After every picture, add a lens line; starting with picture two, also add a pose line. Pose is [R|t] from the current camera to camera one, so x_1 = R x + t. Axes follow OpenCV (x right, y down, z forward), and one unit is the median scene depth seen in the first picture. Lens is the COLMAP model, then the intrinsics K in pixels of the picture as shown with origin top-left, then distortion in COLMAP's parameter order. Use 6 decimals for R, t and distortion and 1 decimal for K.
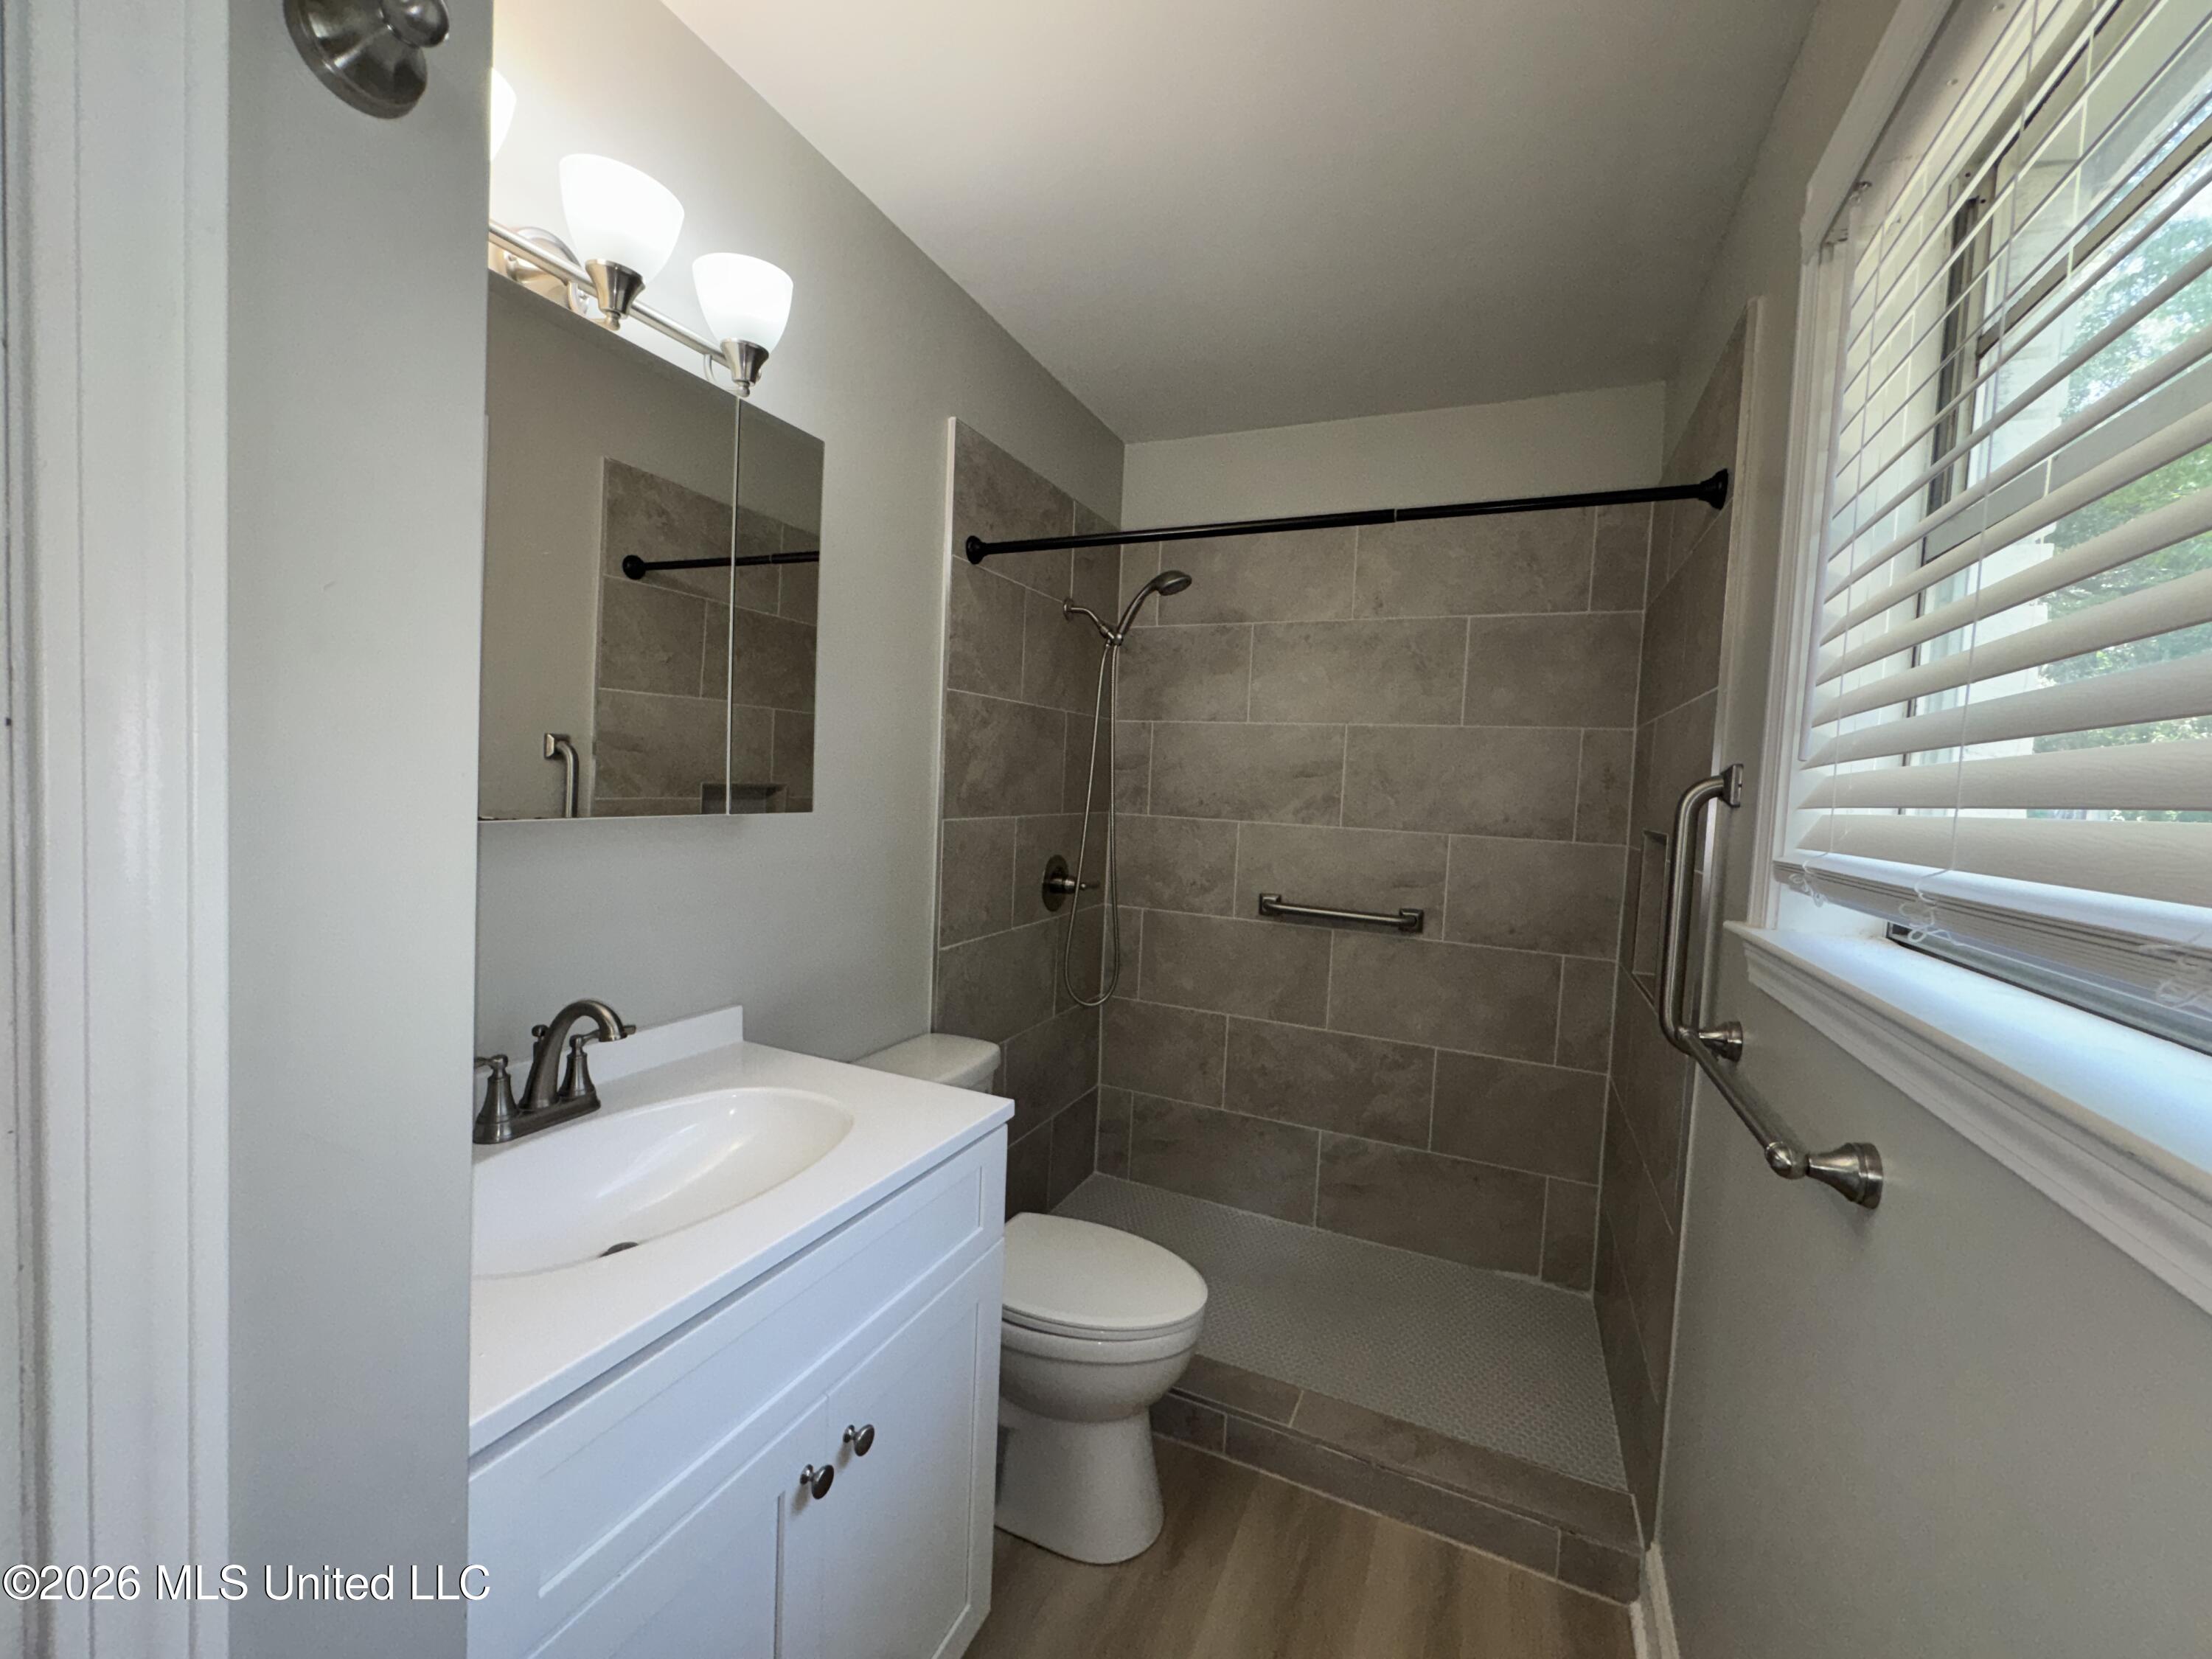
lens RADIAL K [[893.6, 0, 1090.9], [0, 893.6, 821.2], [0, 0, 1]] dist [-0.001579, 0.000090]
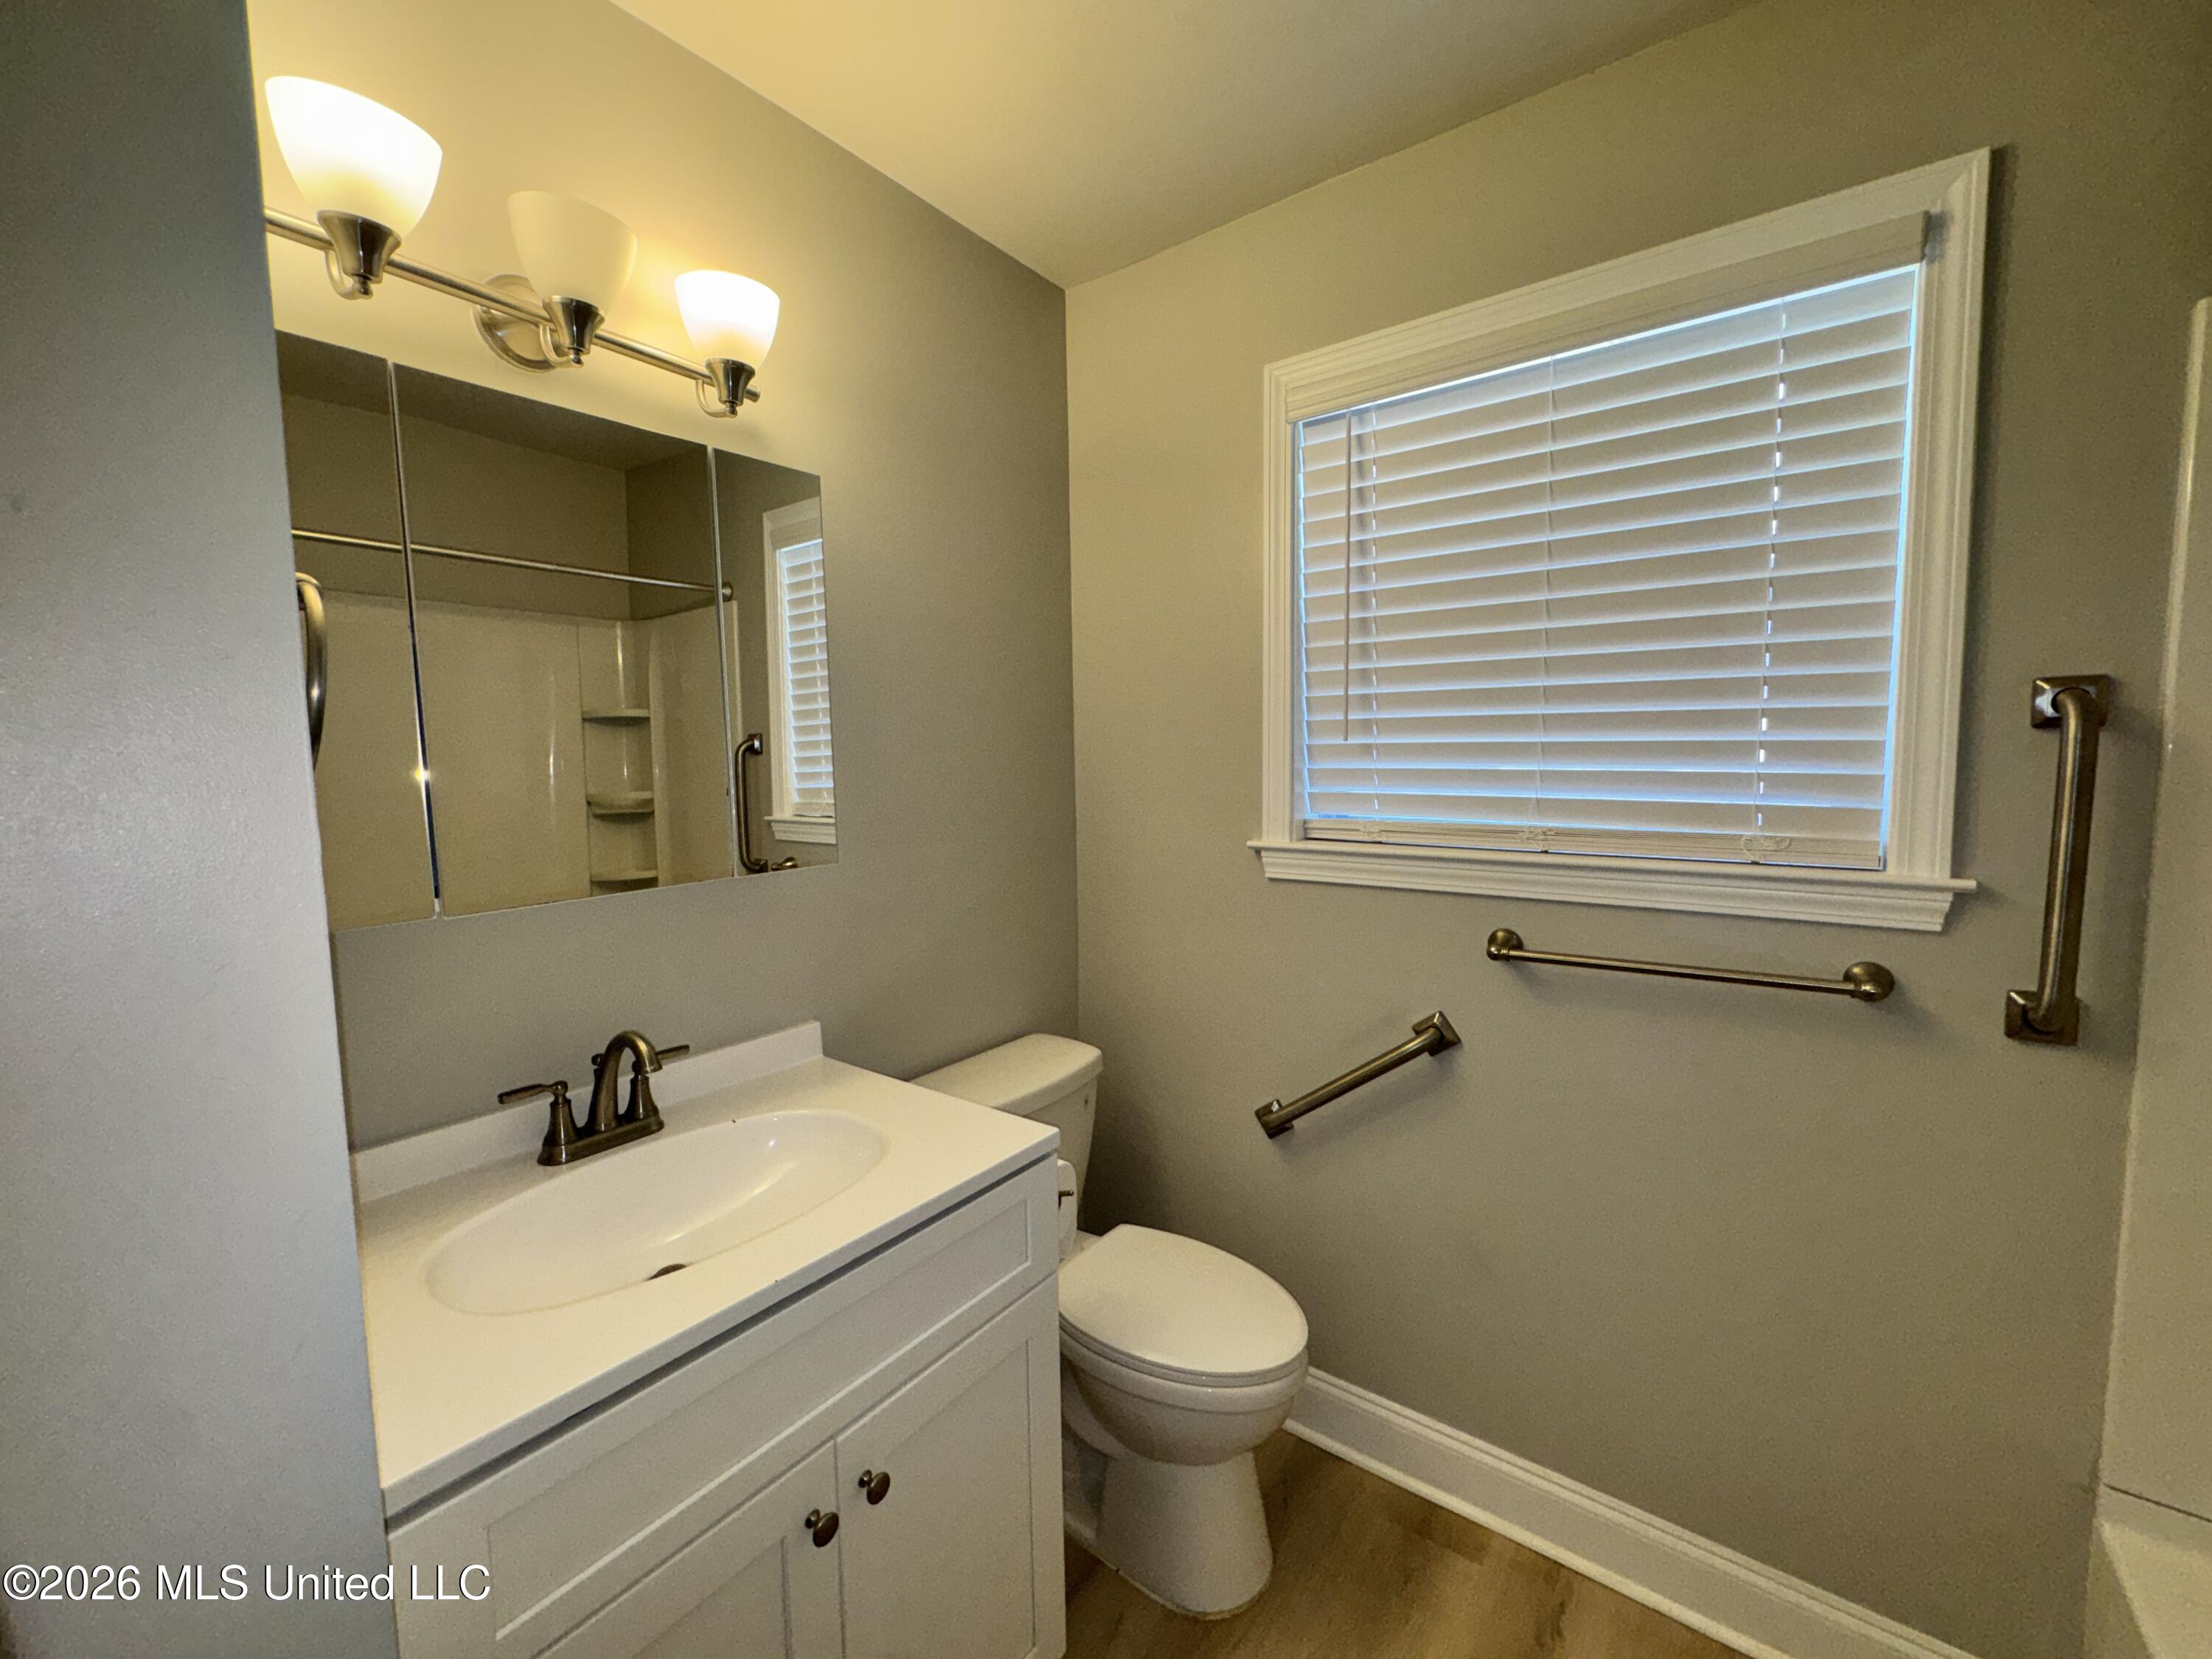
lens RADIAL K [[893.6, 0, 1098.5], [0, 893.6, 833.8], [0, 0, 1]] dist [-0.001579, 0.000090]
pose [[0.974661, -0.038244, -0.220393, 0.197602], [0.047603, 0.998169, 0.037307, -0.038891], [0.218563, -0.046853, 0.974697, 0.120585]]
